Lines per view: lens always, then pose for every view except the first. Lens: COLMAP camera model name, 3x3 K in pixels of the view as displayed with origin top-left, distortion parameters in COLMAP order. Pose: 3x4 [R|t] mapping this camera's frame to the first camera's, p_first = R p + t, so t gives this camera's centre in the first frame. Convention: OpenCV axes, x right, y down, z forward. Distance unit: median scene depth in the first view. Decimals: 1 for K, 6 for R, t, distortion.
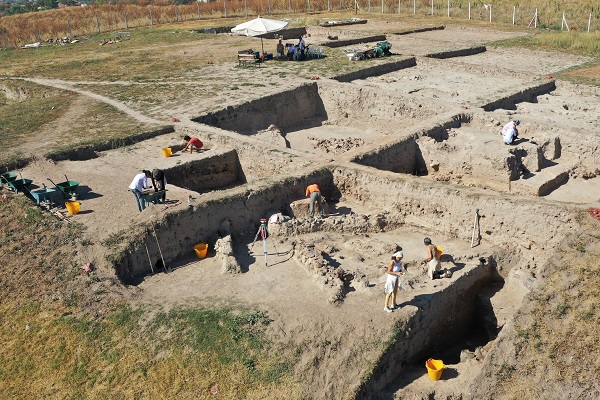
lens RADIAL K [[485.0, 0, 300.0], [0, 485.0, 200.0], [0, 0, 1]] dist [-0.003534, -0.001140]
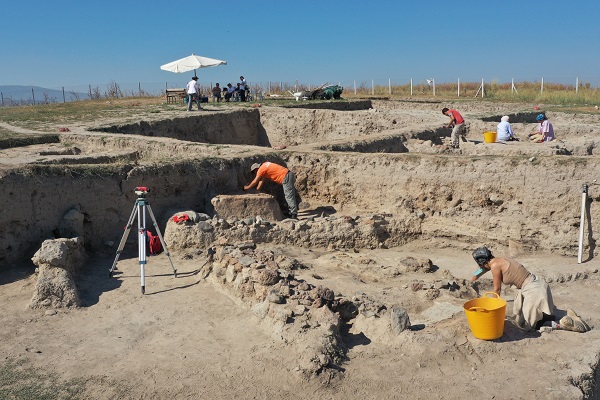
lens RADIAL K [[491.7, 0, 269.4], [0, 491.7, 200.2], [0, 0, 1]] dist [-0.005998, -0.000827]
pose [[0.998082, 0.015950, 0.059814, 0.012293], [-0.005282, 0.984653, -0.174442, 0.111226], [-0.061678, 0.173792, 0.982849, 0.475240]]
